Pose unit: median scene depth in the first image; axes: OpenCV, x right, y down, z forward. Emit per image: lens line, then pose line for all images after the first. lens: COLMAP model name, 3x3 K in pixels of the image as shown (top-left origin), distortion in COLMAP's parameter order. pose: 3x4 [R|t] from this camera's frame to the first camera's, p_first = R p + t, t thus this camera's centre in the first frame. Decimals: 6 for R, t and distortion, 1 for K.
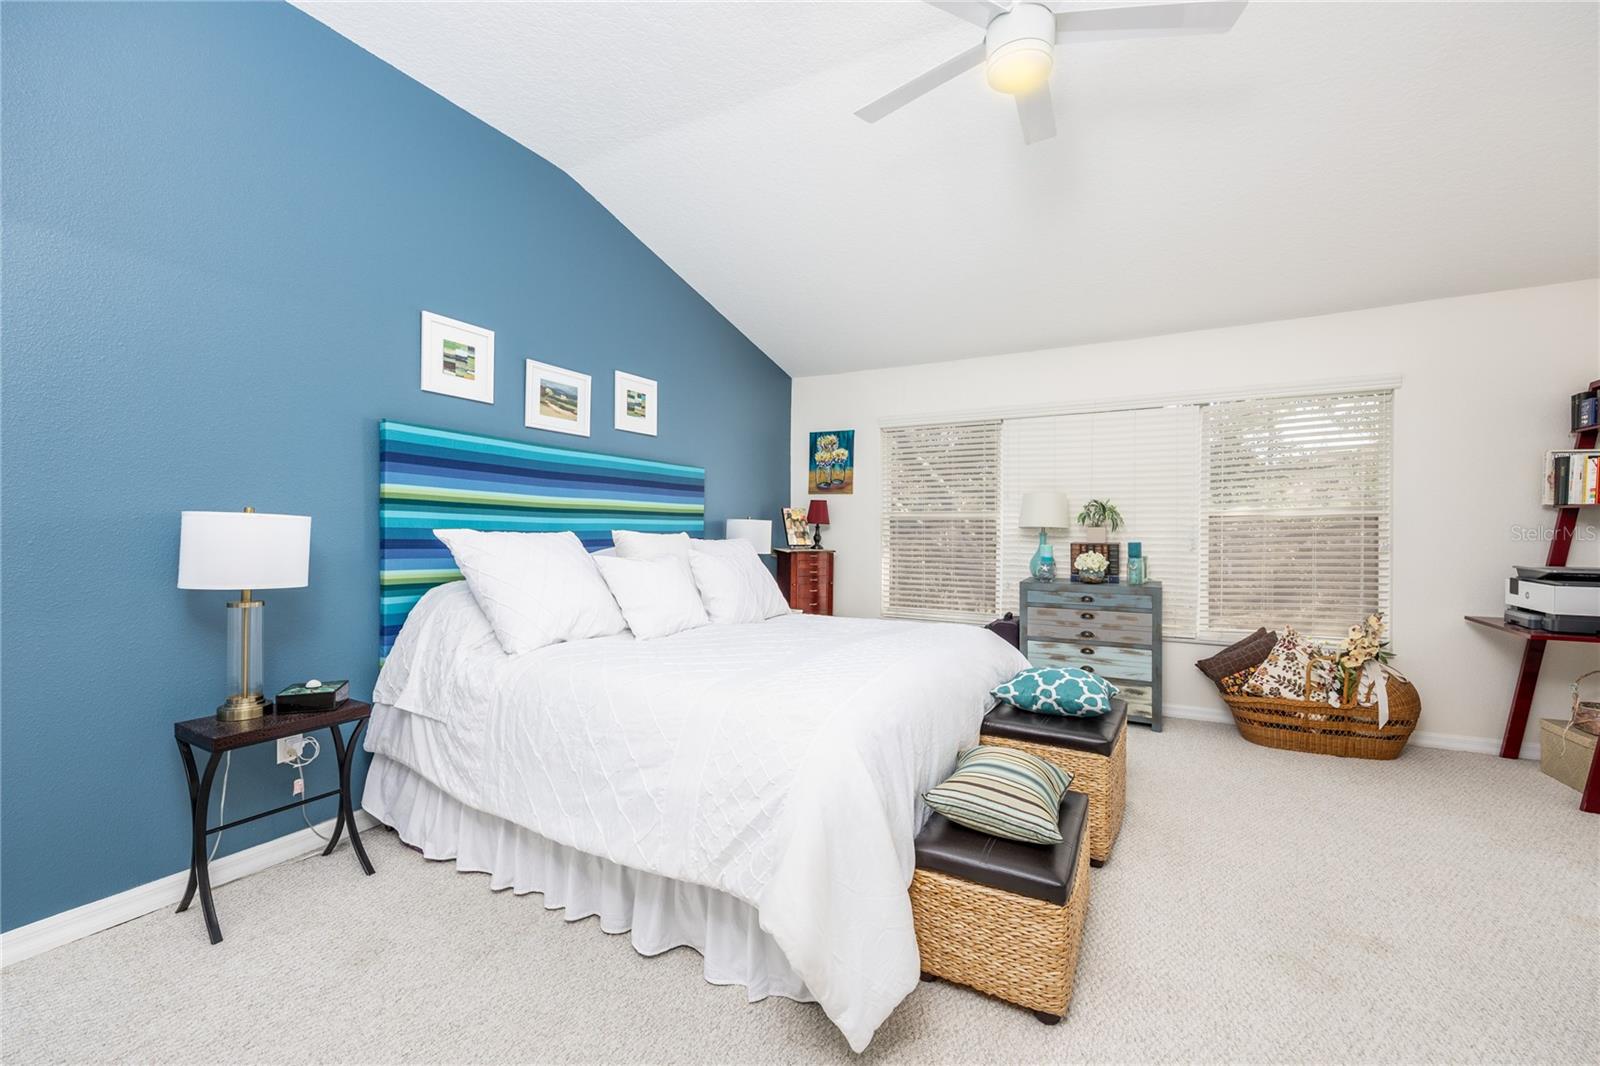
lens RADIAL K [[644.0, 0, 800.0], [0, 644.0, 533.0], [0, 0, 1]] dist [-0.000106, -0.000008]
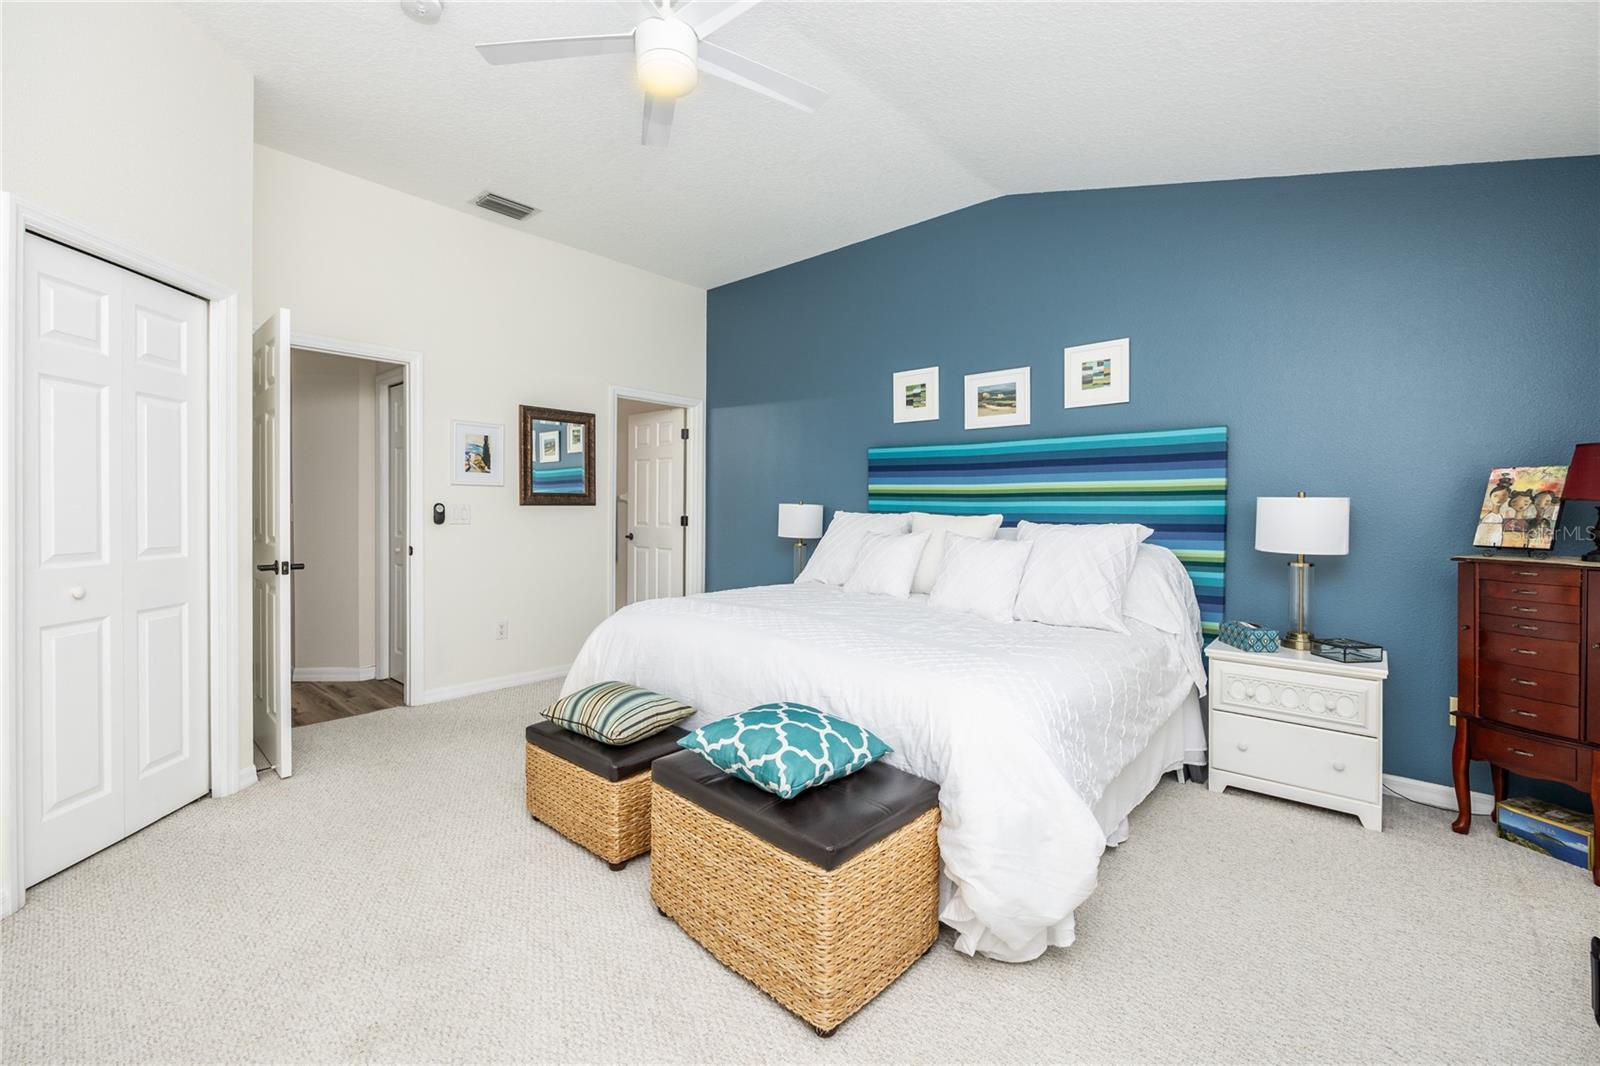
lens RADIAL K [[681.2, 0, 799.9], [0, 681.2, 514.2], [0, 0, 1]] dist [-0.000219, -0.000033]
pose [[-0.215176, 0.002905, -0.976571, 0.885231], [-0.008691, 0.999950, 0.004889, -0.004443], [0.976537, 0.009540, -0.215140, 0.916697]]
